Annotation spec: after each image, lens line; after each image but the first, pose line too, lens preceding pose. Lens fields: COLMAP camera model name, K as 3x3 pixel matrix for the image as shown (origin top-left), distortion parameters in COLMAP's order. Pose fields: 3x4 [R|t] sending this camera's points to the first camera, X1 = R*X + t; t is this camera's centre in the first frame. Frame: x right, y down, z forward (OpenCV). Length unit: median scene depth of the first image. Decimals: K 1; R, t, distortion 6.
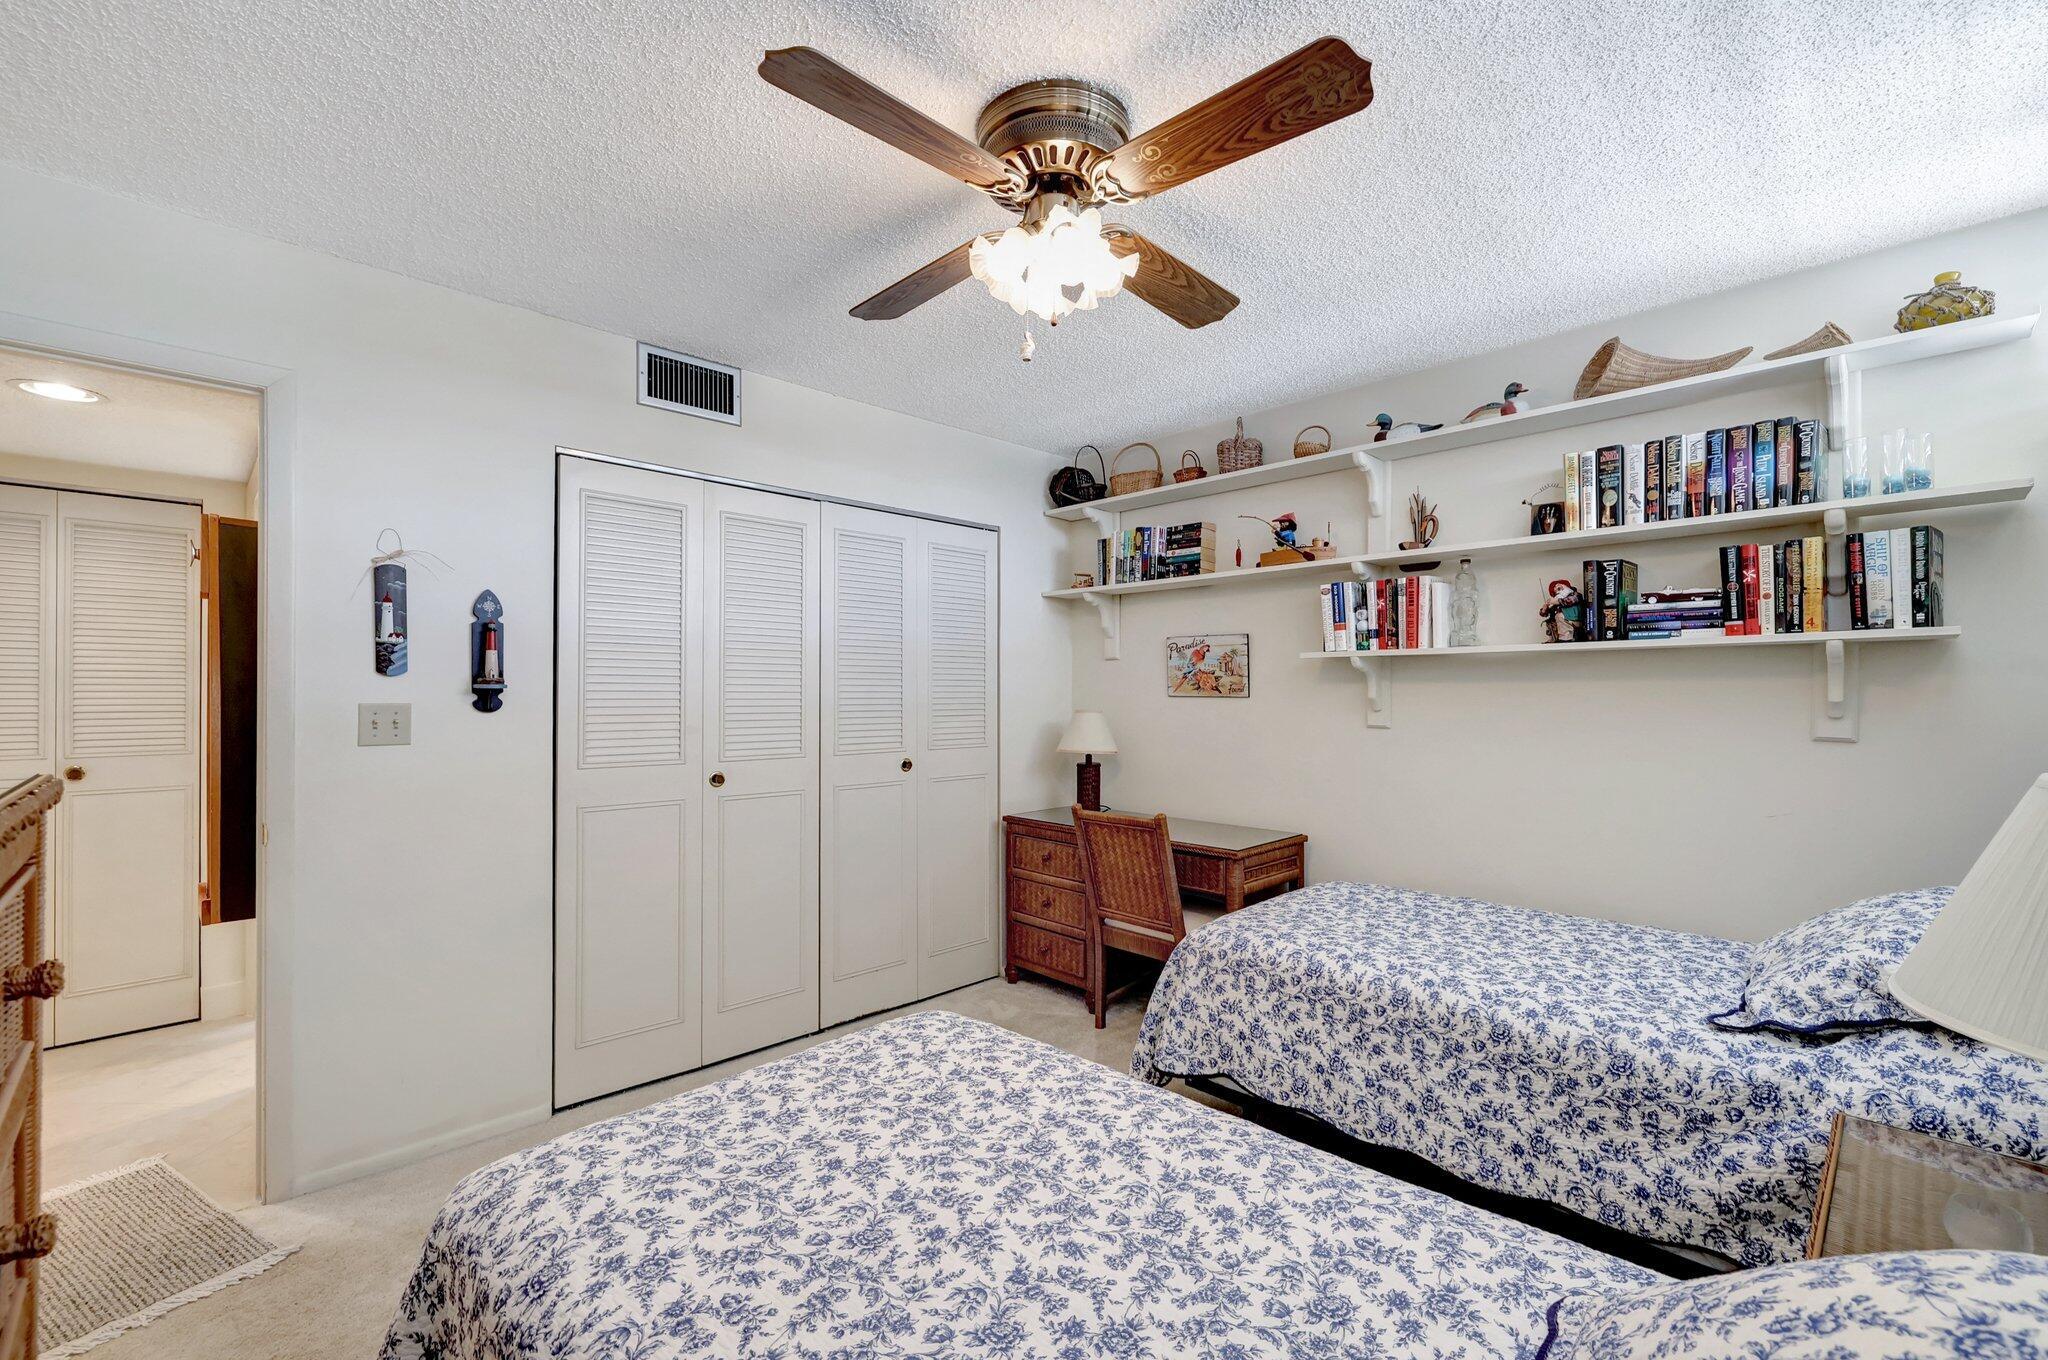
lens RADIAL K [[854.2, 0, 1029.3], [0, 854.2, 688.9], [0, 0, 1]] dist [-0.004075, 0.001777]
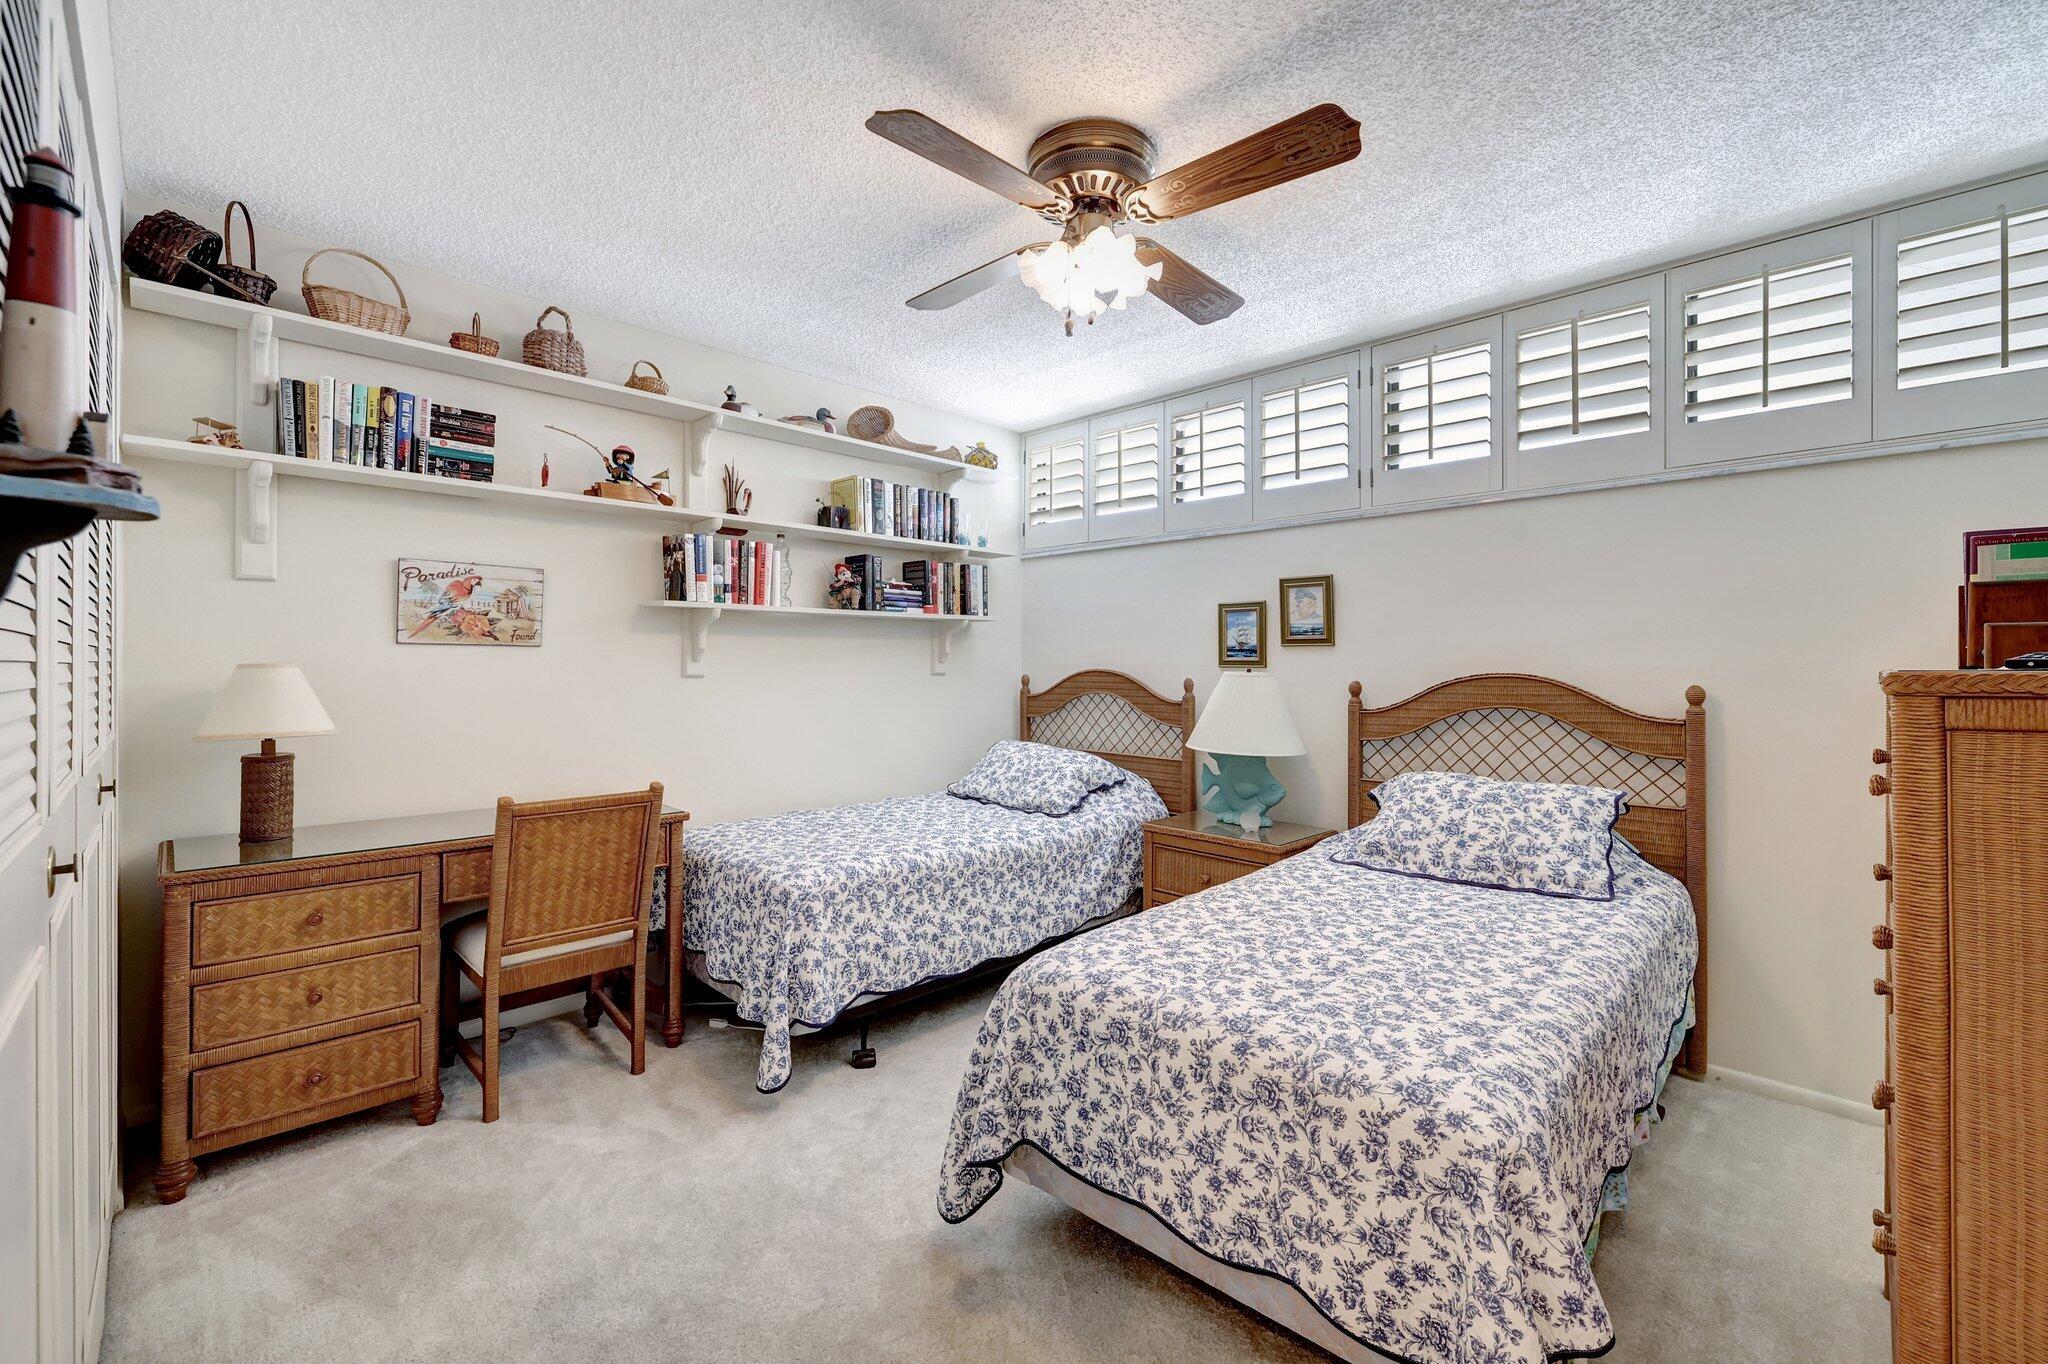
lens RADIAL K [[854.2, 0, 1020.5], [0, 854.2, 663.9], [0, 0, 1]] dist [-0.004075, 0.001777]
pose [[-0.002535, -0.002221, 0.999994, -0.664605], [-0.008897, 0.999958, 0.002198, 0.024480], [-0.999957, -0.008892, -0.002555, 0.629738]]
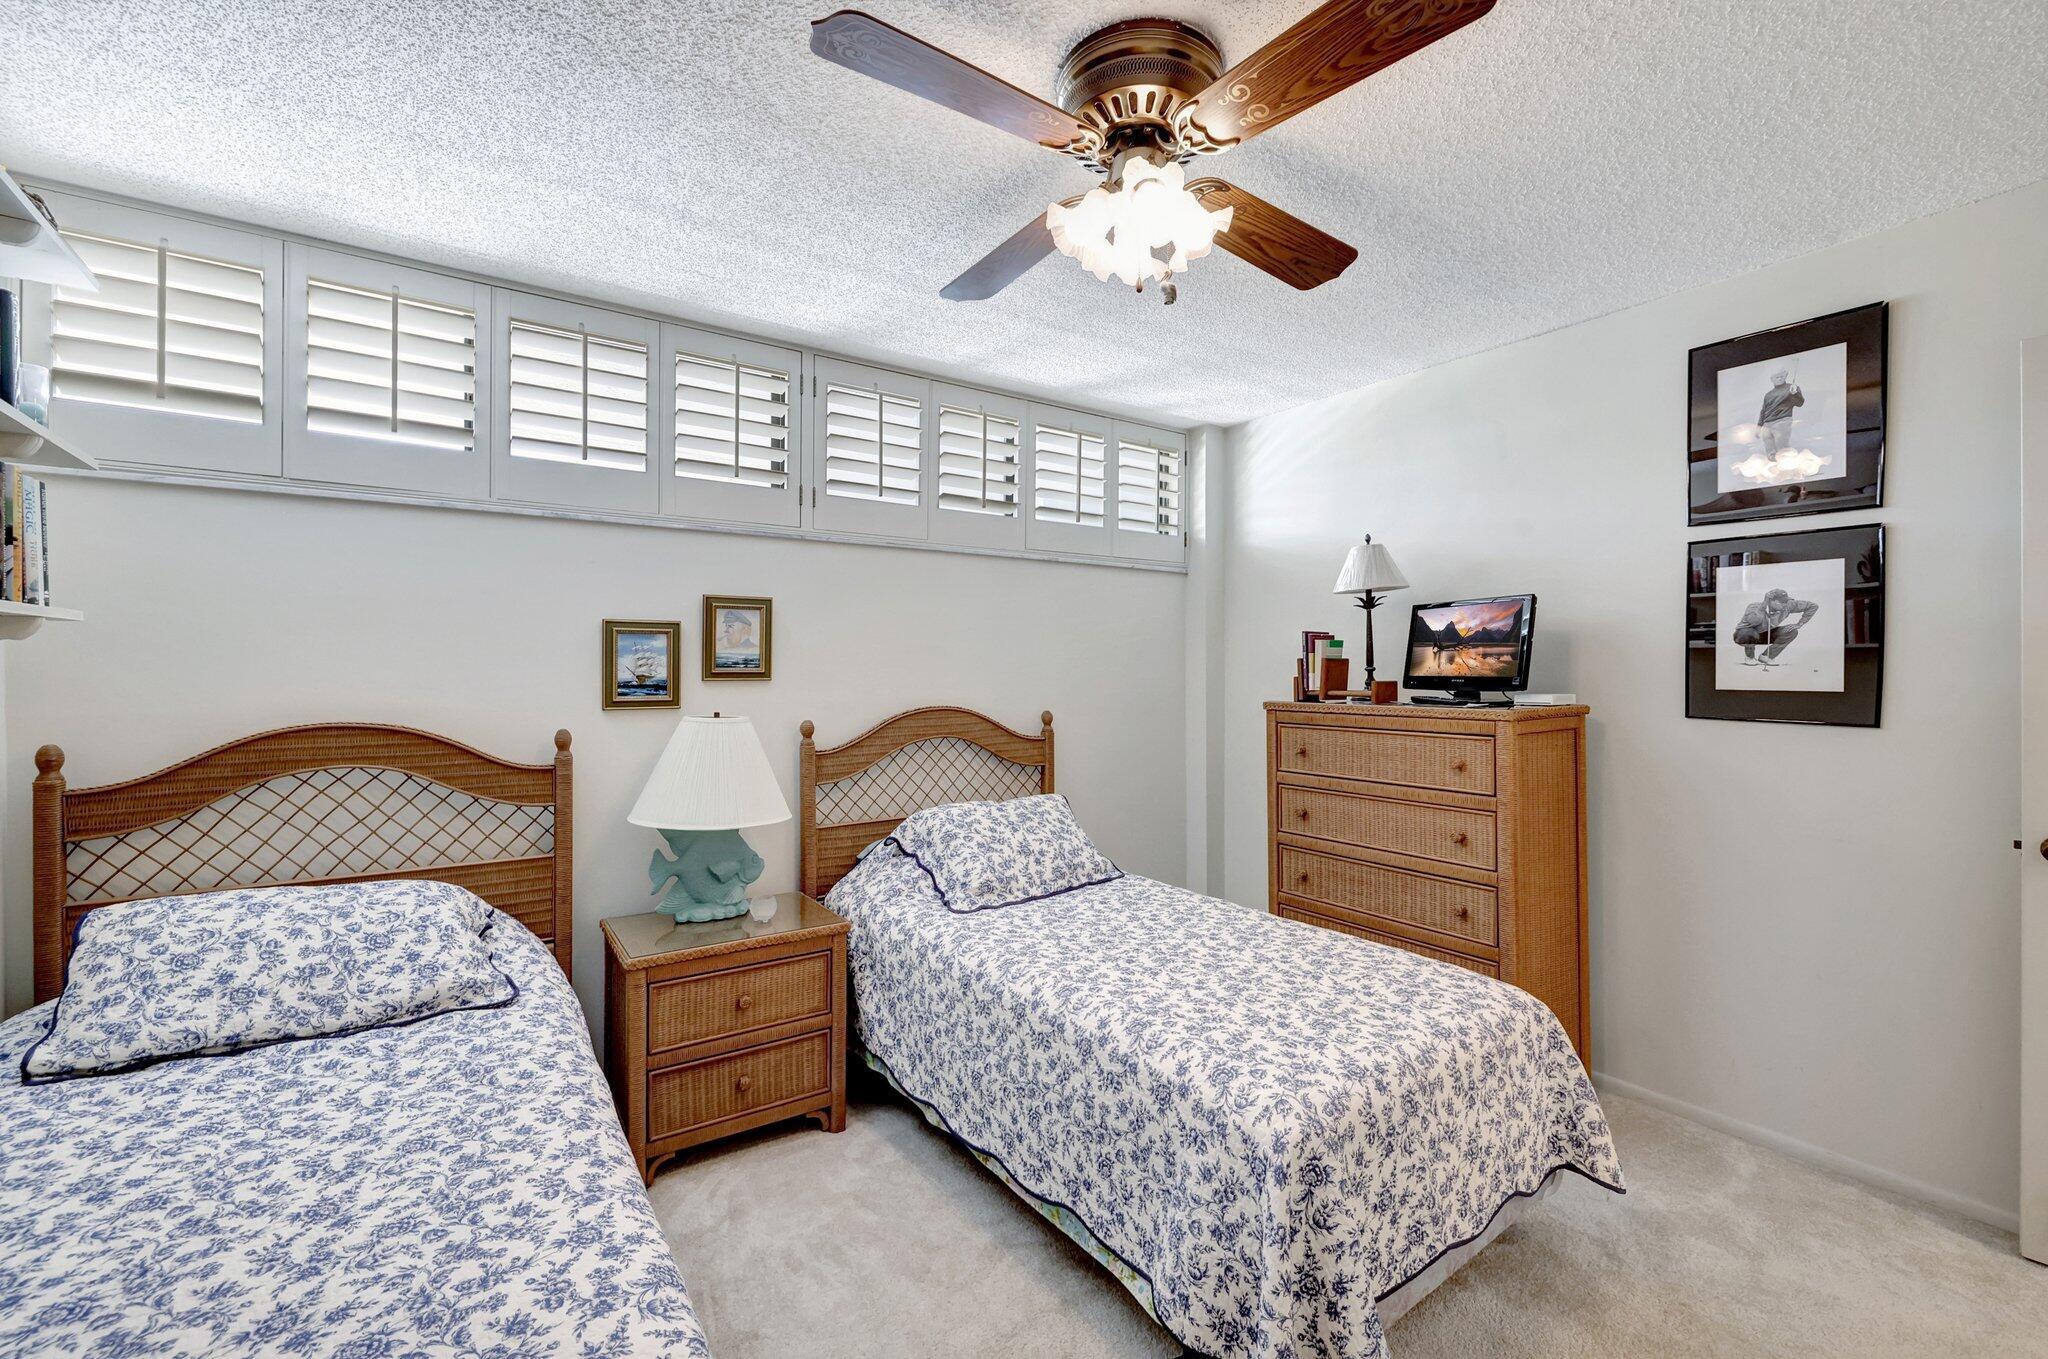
lens RADIAL K [[854.2, 0, 1026.6], [0, 854.2, 665.6], [0, 0, 1]] dist [-0.004075, 0.001777]
pose [[-0.983051, 0.004500, 0.183276, -0.015638], [0.001680, 0.999878, -0.015535, -0.001616], [-0.183324, -0.014964, -0.982939, 1.105840]]
